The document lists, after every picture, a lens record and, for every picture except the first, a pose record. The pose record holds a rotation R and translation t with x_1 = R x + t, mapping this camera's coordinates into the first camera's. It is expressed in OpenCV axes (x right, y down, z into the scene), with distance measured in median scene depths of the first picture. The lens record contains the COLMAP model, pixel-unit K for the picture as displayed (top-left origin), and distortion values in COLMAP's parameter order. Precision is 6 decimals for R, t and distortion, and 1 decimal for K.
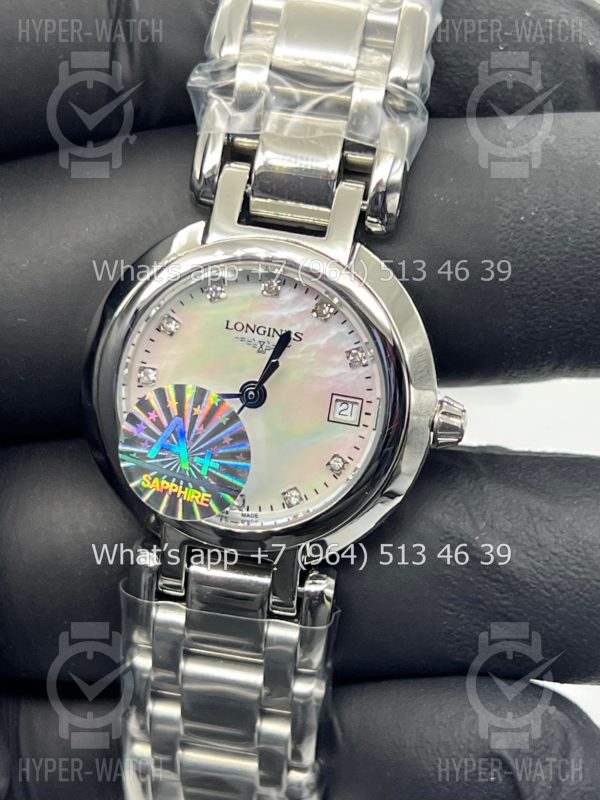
lens RADIAL K [[1832.1, 0, 300.0], [0, 1832.1, 400.0], [0, 0, 1]] dist [0.229434, -0.461239]
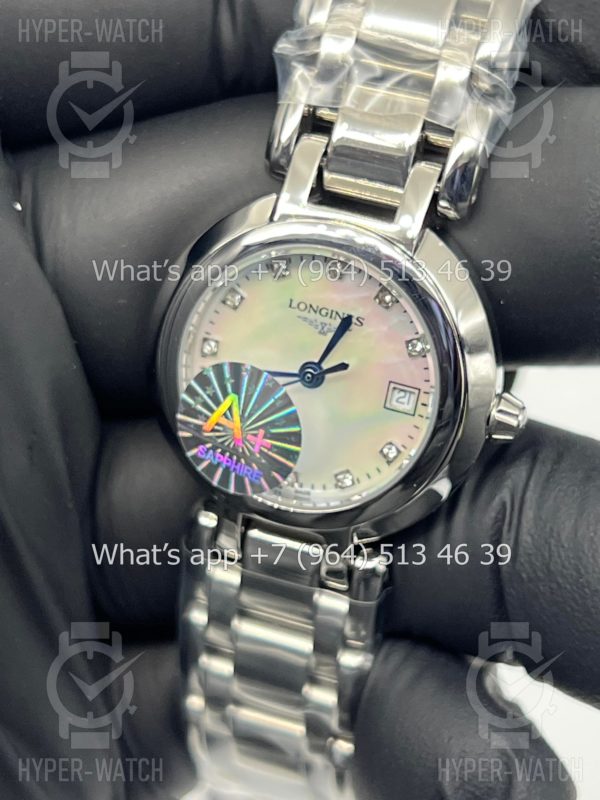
lens RADIAL K [[1832.1, 0, 300.0], [0, 1832.1, 400.0], [0, 0, 1]] dist [0.229434, -0.461239]
pose [[0.986222, 0.080968, -0.144257, 0.111917], [-0.062464, 0.989743, 0.128479, -0.116159], [0.153180, -0.117697, 0.981164, 0.018674]]
